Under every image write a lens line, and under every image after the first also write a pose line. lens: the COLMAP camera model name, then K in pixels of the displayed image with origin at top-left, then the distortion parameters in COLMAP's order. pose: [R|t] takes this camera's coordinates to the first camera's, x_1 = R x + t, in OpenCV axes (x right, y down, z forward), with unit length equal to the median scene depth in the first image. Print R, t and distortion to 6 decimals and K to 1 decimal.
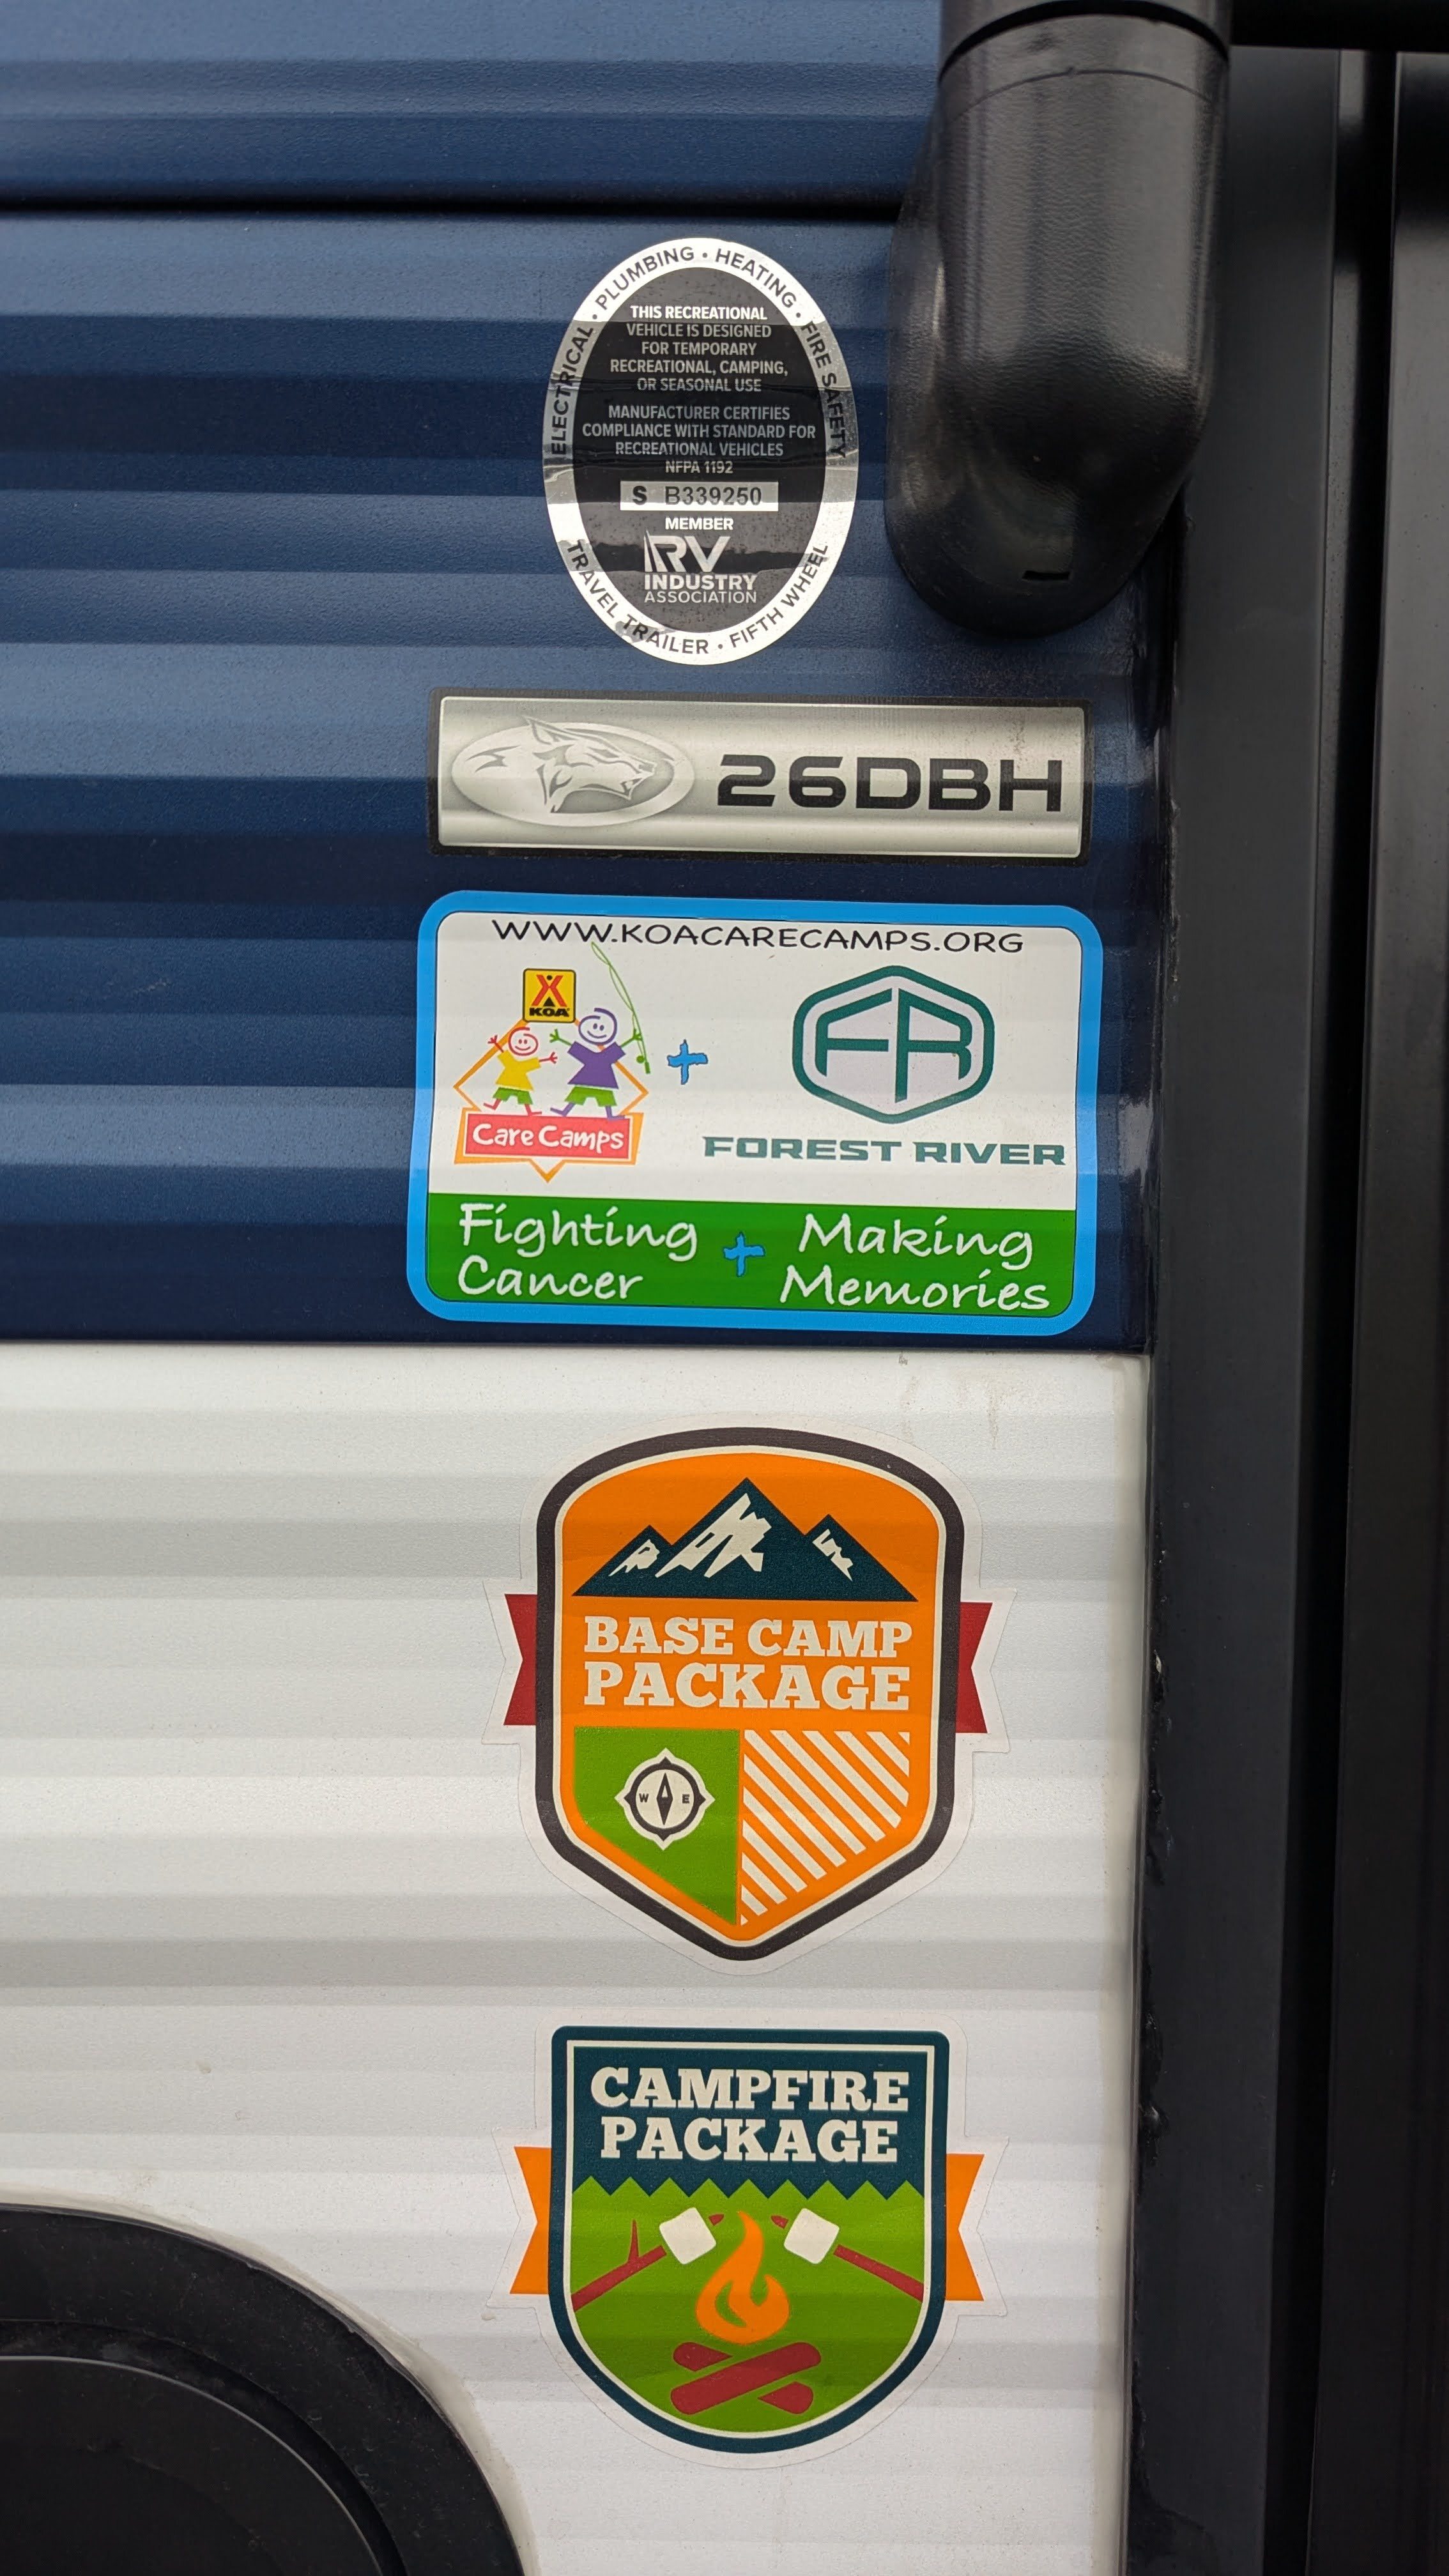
lens RADIAL K [[1797.5, 0, 724.5], [0, 1797.5, 1288.0], [0, 0, 1]] dist [0.096589, -0.107911]
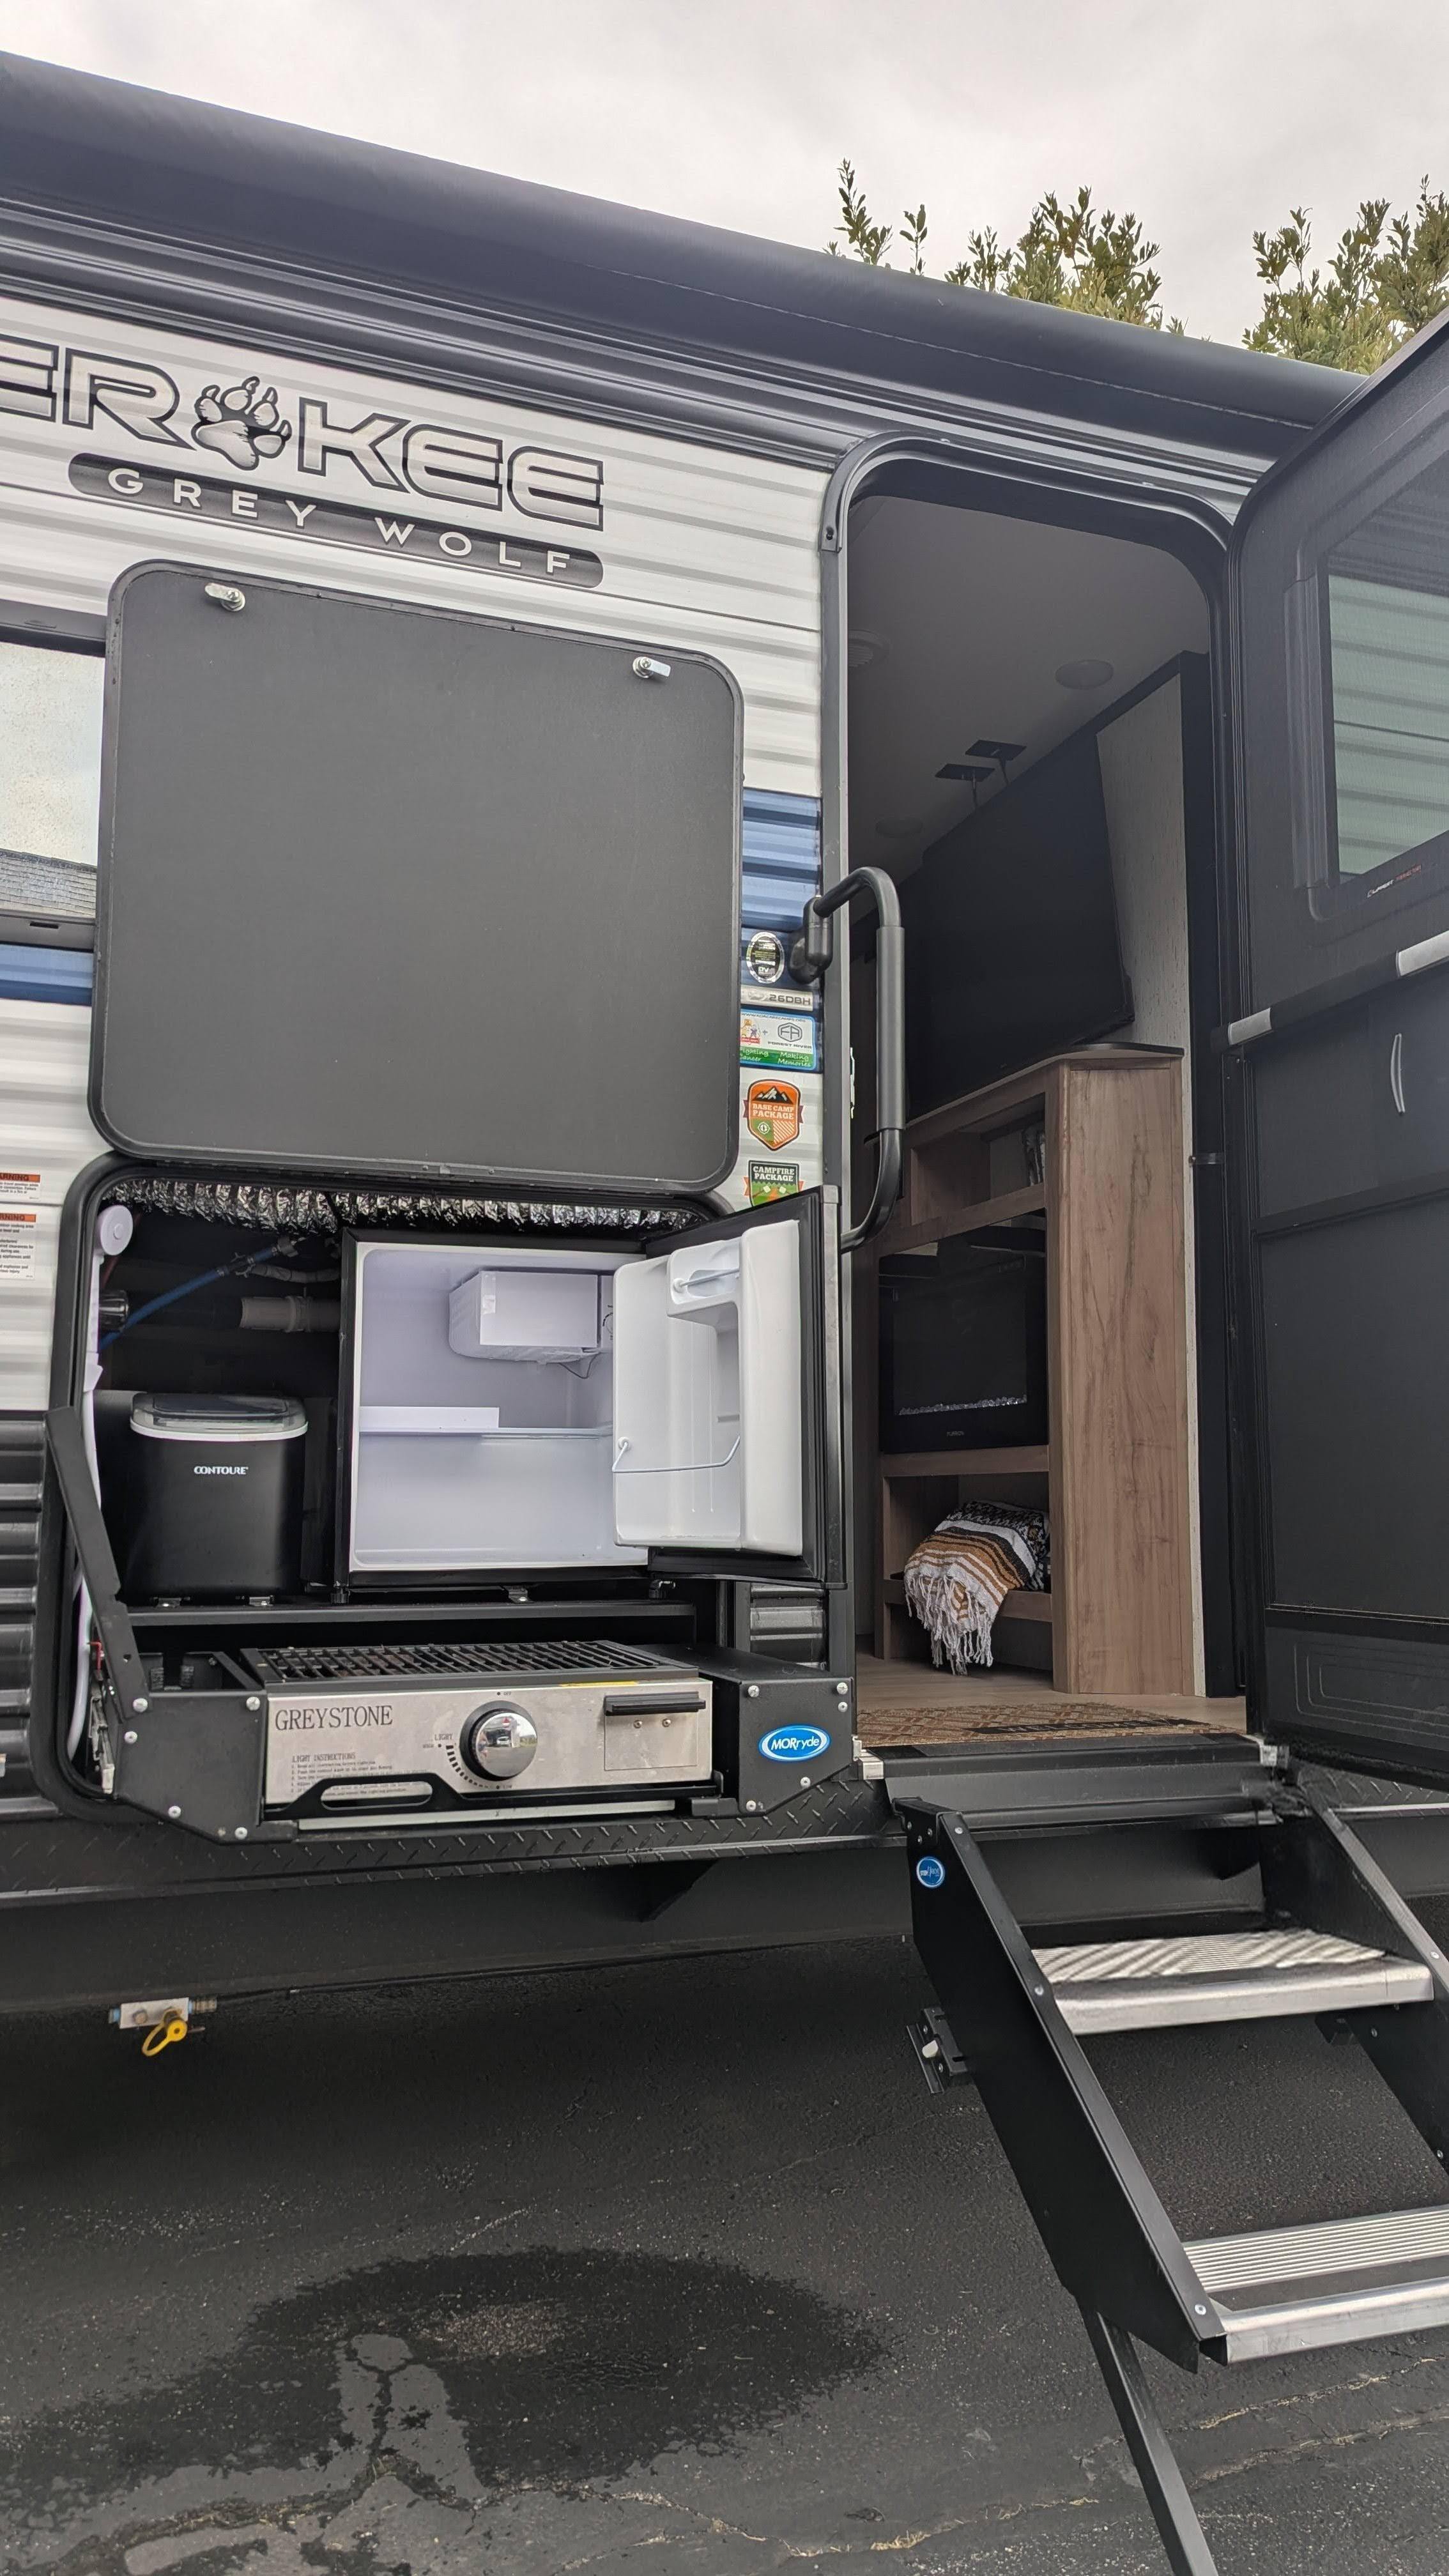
lens RADIAL K [[1797.5, 0, 724.5], [0, 1797.5, 1288.0], [0, 0, 1]] dist [0.096589, -0.107911]
pose [[0.931880, 0.037011, 0.360873, -2.890824], [0.031894, 0.982571, -0.183131, 2.326961], [-0.361362, 0.182166, 0.914458, -5.702427]]
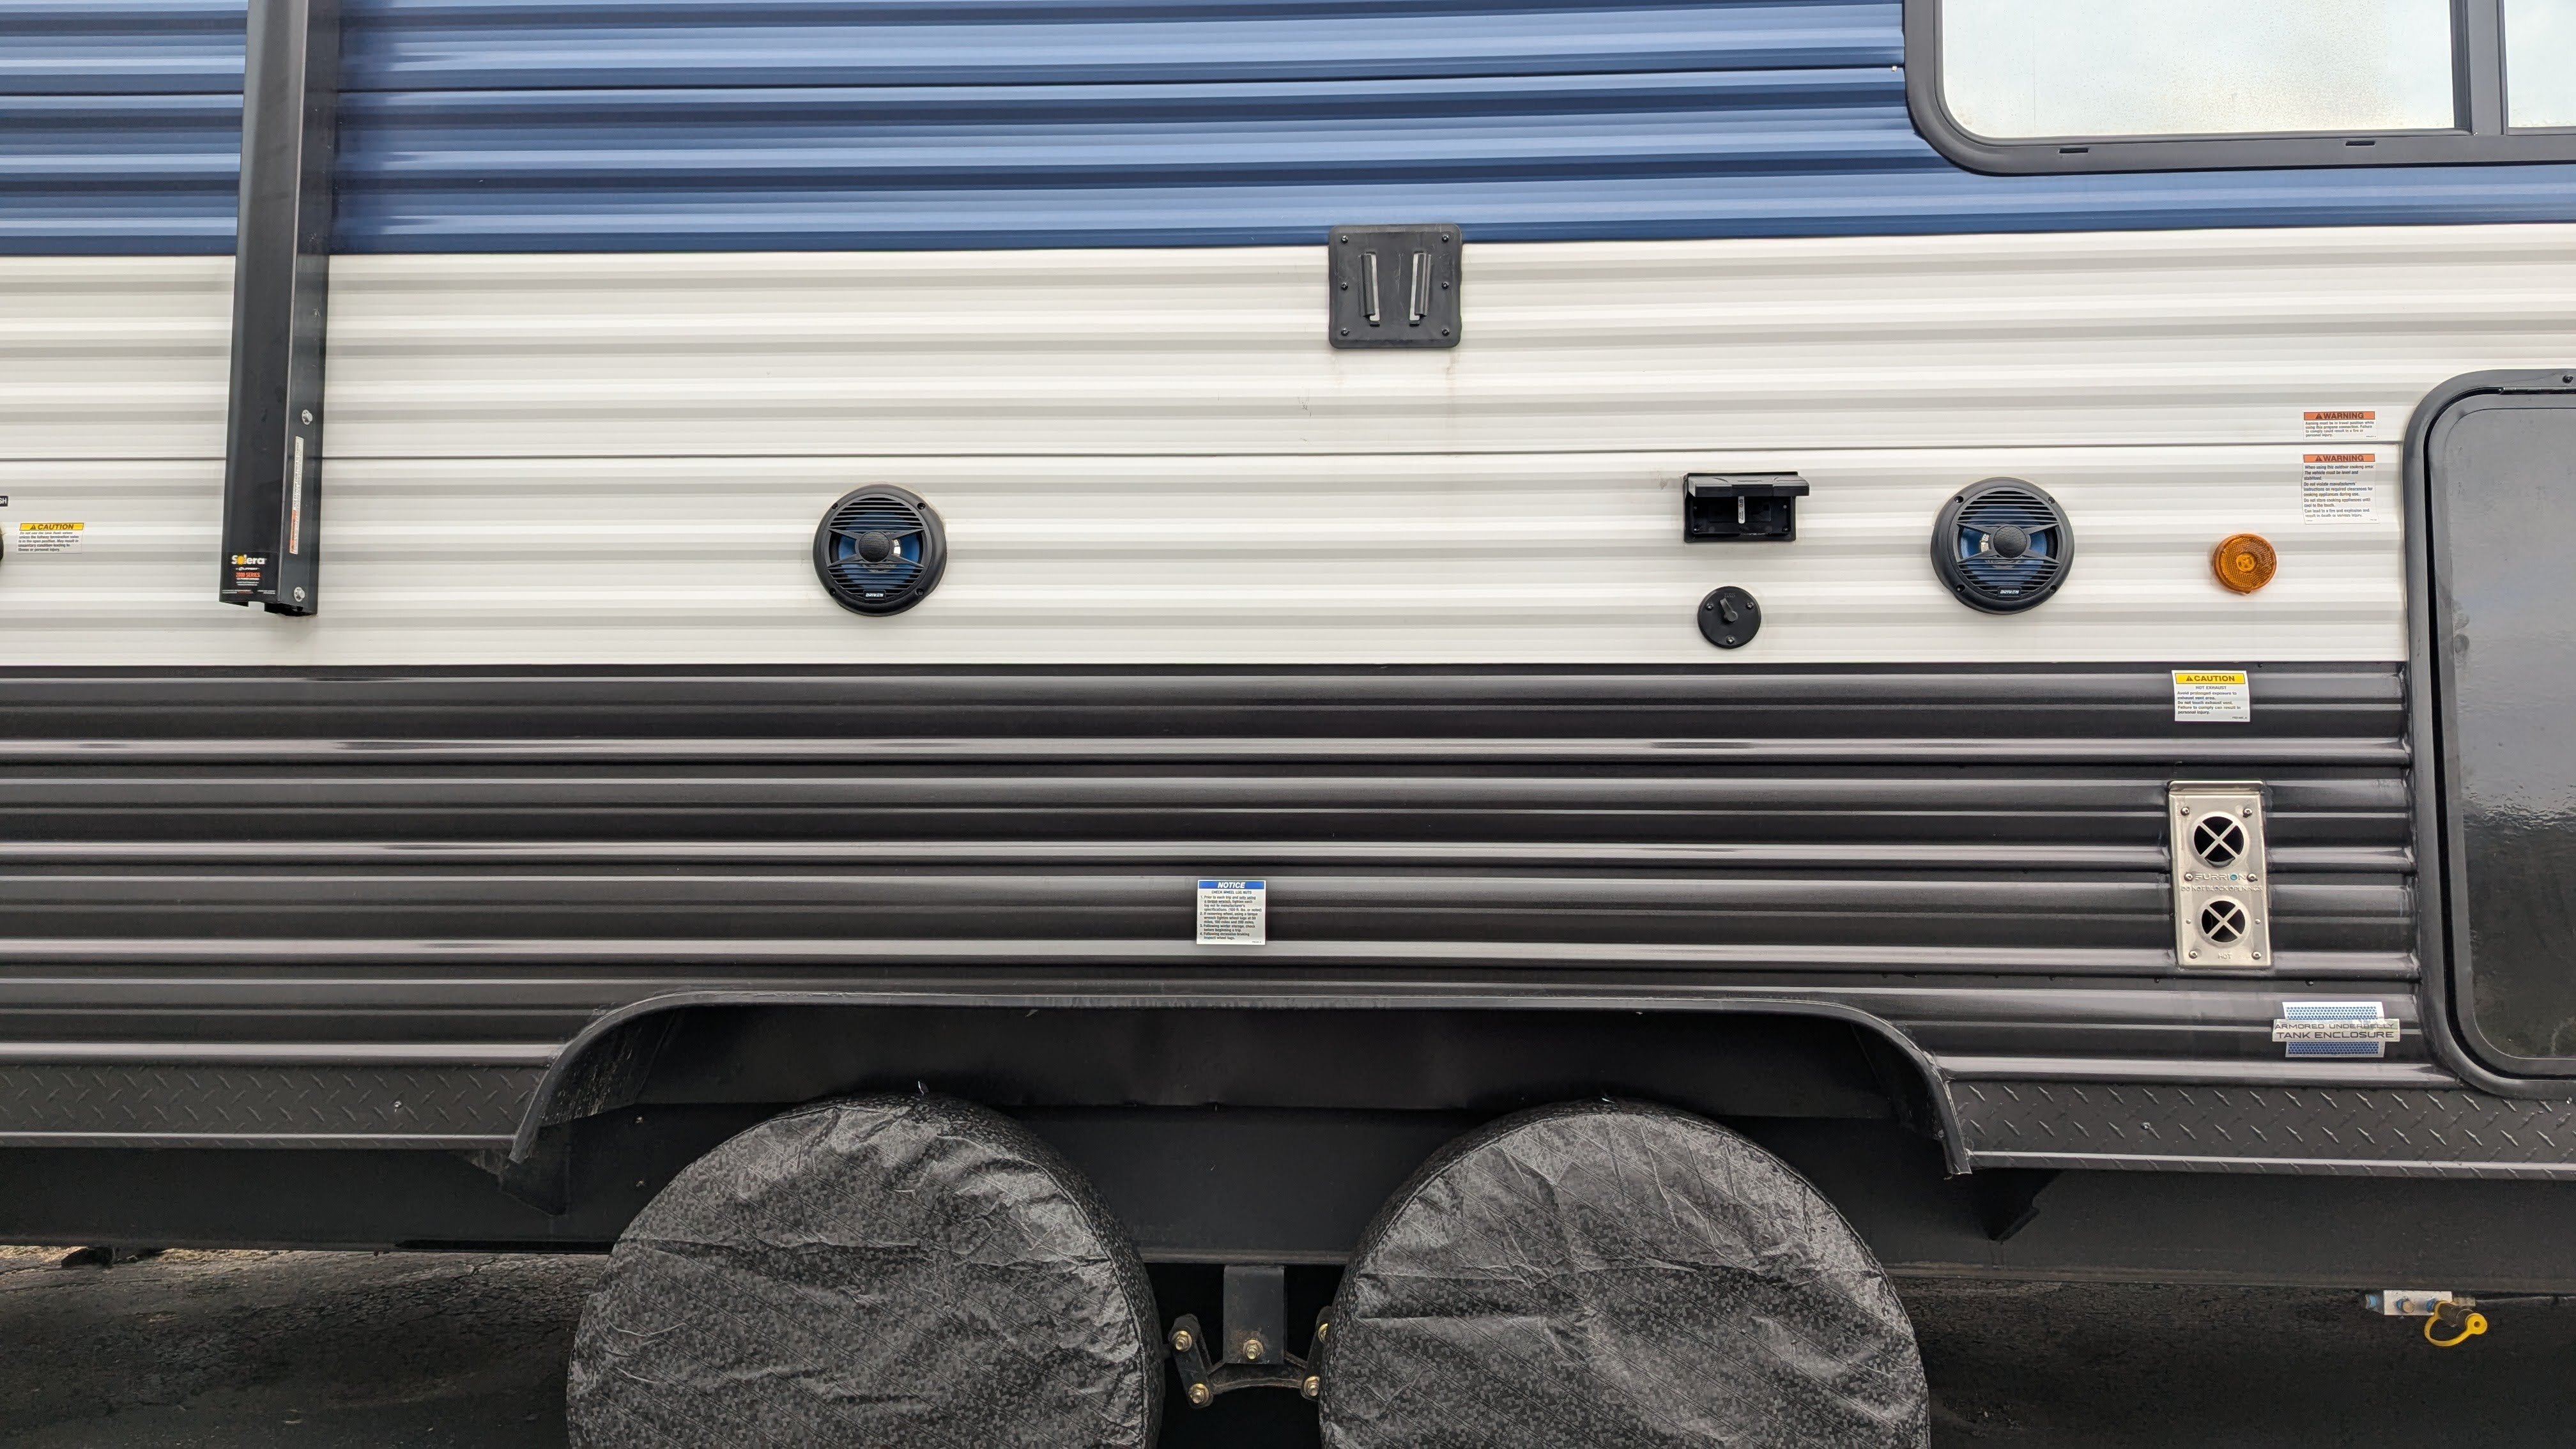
lens RADIAL K [[1797.5, 0, 1288.0], [0, 1797.5, 724.5], [0, 0, 1]] dist [0.096589, -0.107911]
pose [[0.999372, -0.004483, -0.035159, -6.307454], [-0.000153, 0.991413, -0.130771, 2.500413], [0.035443, 0.130695, 0.990789, -4.989046]]
